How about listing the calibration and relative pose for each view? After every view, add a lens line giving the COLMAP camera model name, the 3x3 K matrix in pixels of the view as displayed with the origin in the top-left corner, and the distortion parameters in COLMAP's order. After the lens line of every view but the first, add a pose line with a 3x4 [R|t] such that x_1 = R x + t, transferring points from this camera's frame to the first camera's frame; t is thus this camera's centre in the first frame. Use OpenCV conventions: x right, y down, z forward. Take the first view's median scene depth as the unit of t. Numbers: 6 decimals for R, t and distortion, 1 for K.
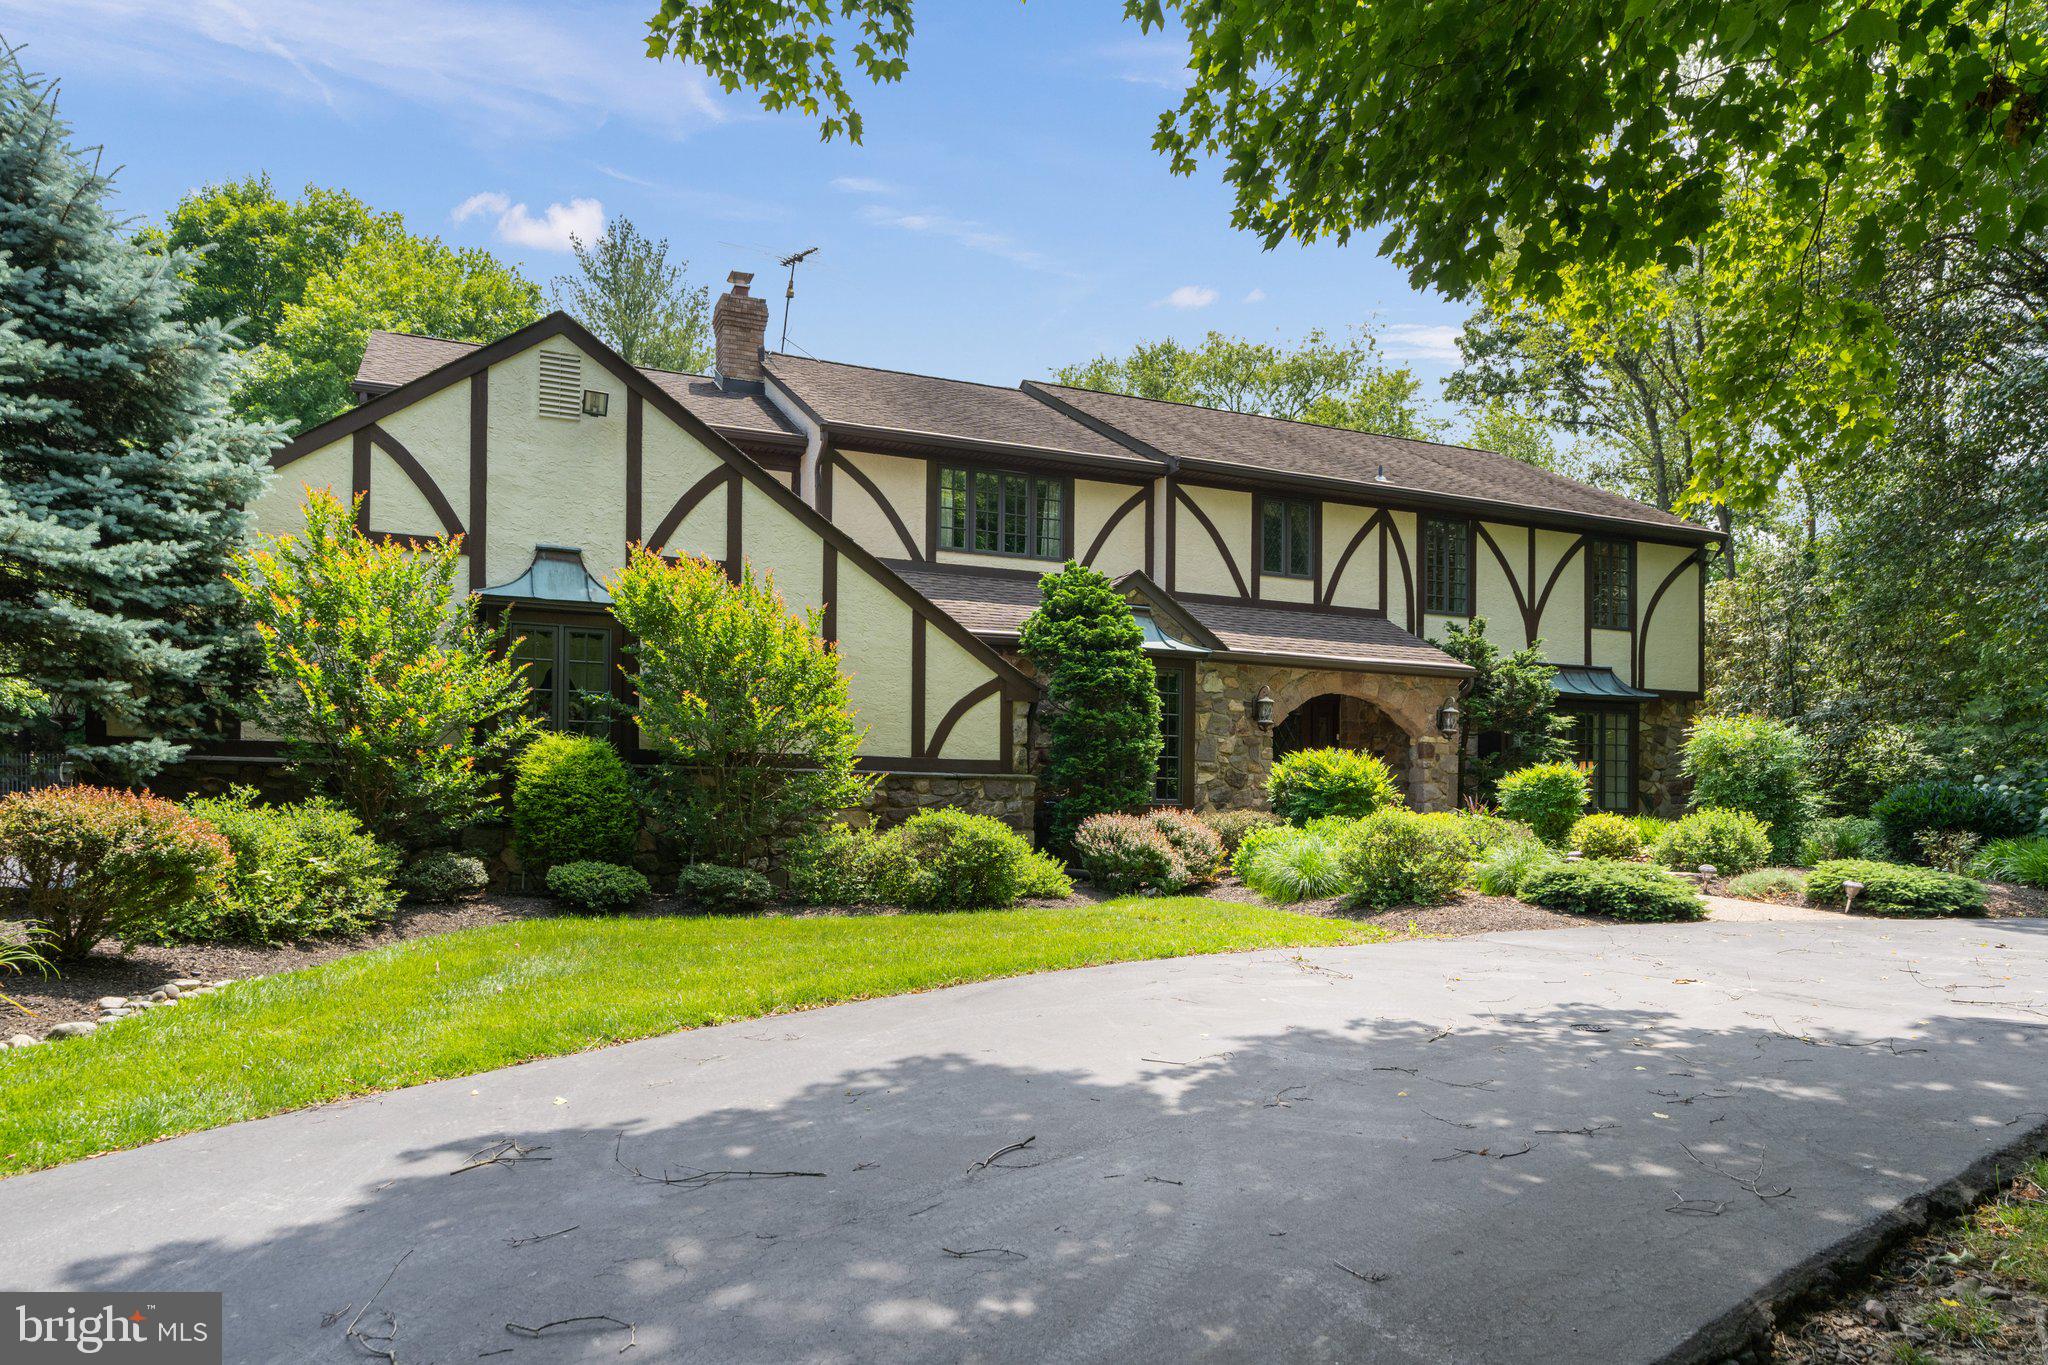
lens RADIAL K [[1336.7, 0, 1041.1], [0, 1336.7, 814.1], [0, 0, 1]] dist [0.004924, 0.000336]
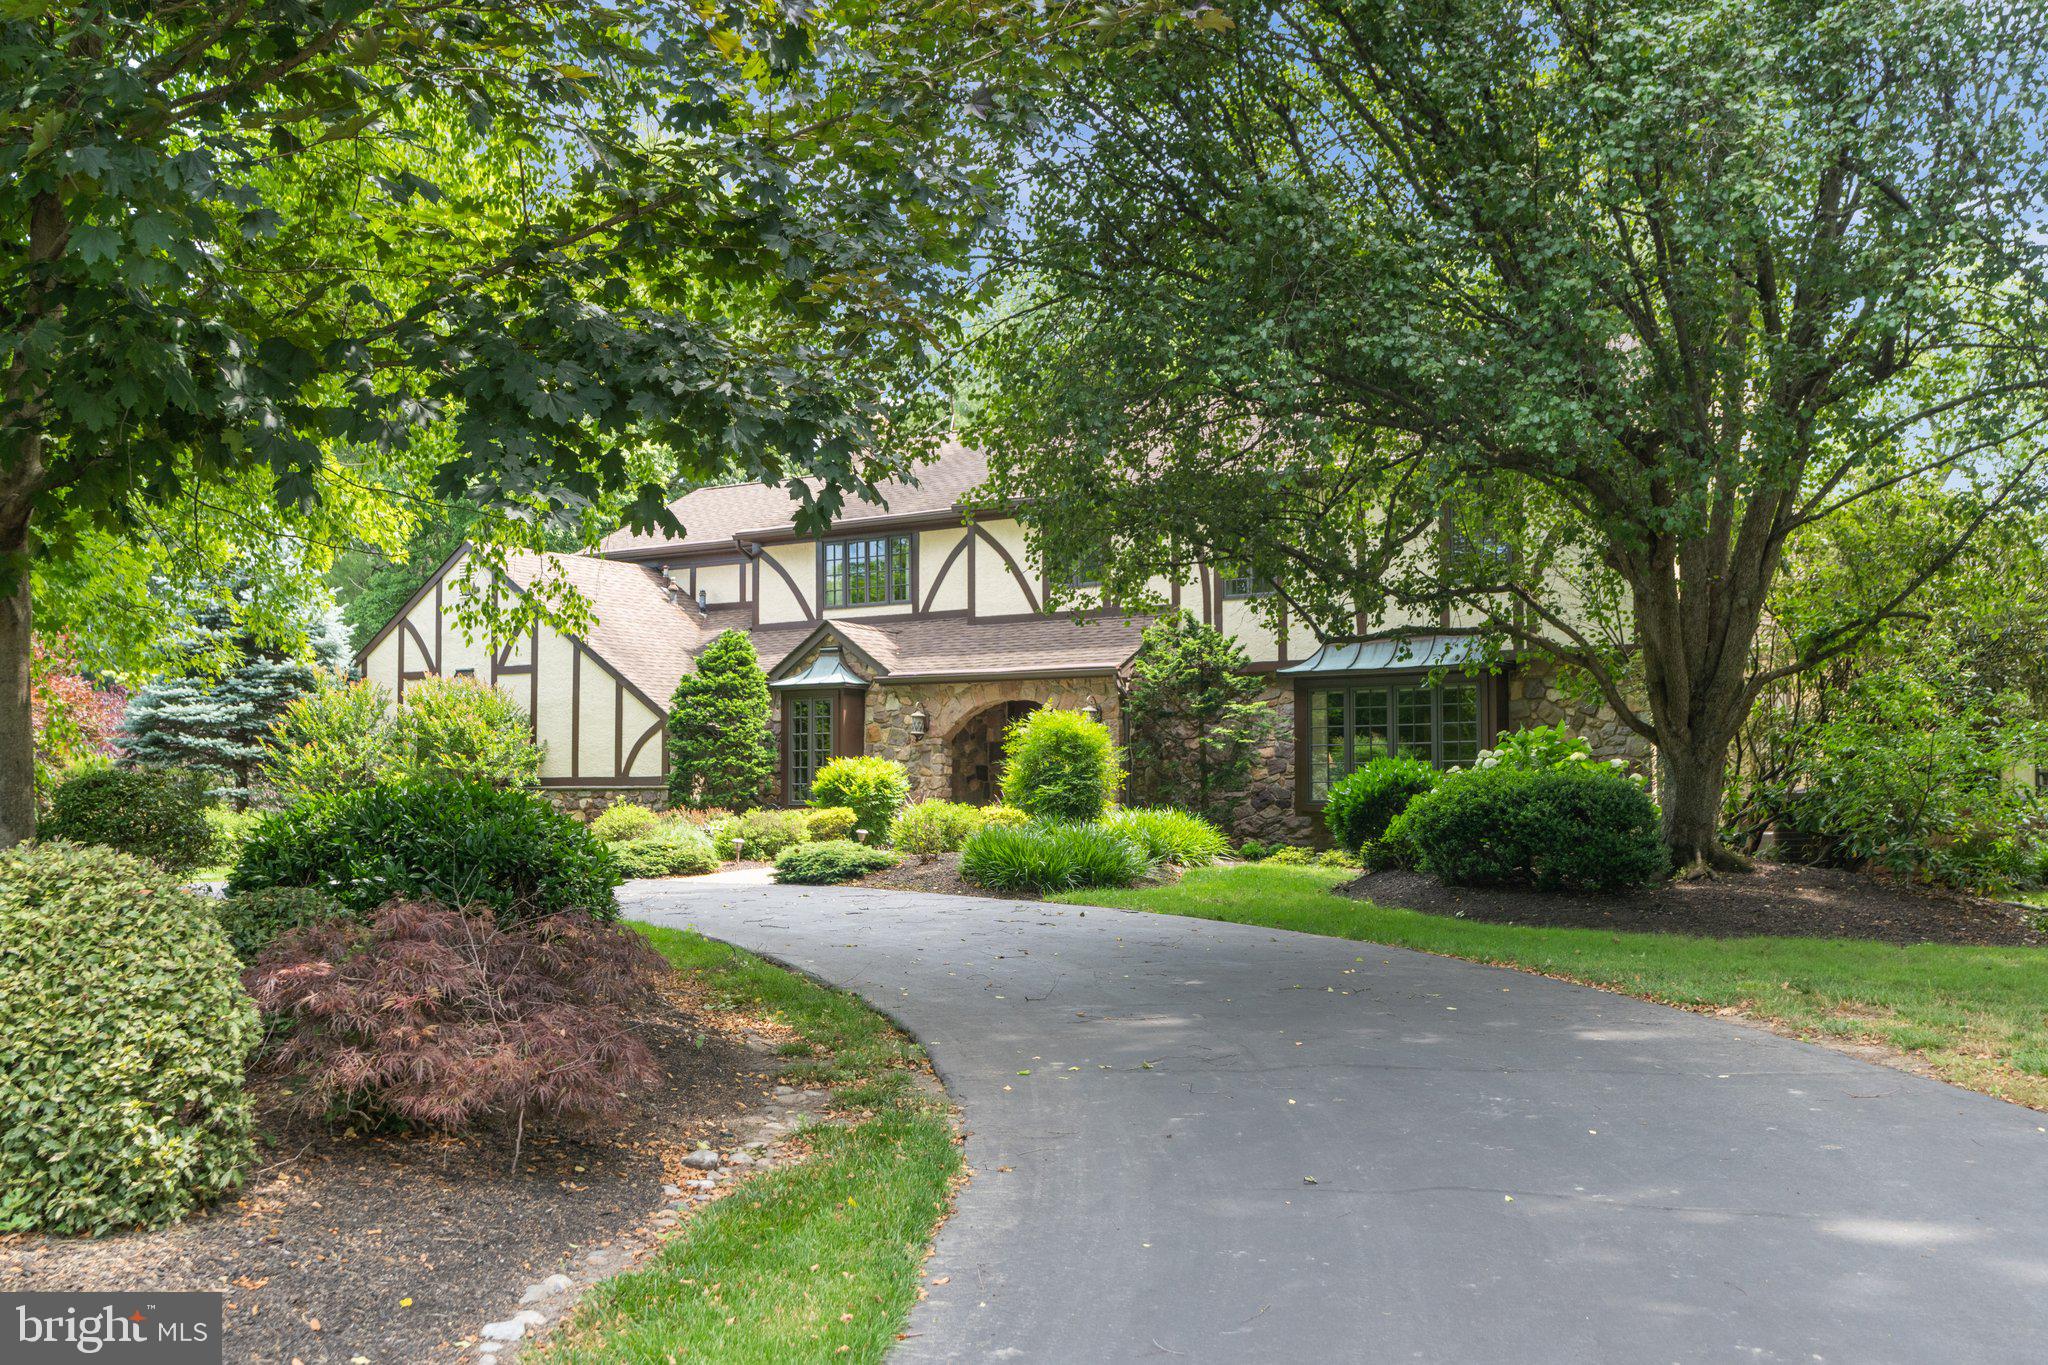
lens RADIAL K [[2032.2, 0, 1023.9], [0, 2032.2, 820.6], [0, 0, 1]] dist [0.001590, 0.006154]
pose [[0.535161, -0.010252, -0.844688, 1.585472], [0.002346, 0.999941, -0.010650, 0.025521], [0.844747, 0.003717, 0.535153, 0.107680]]
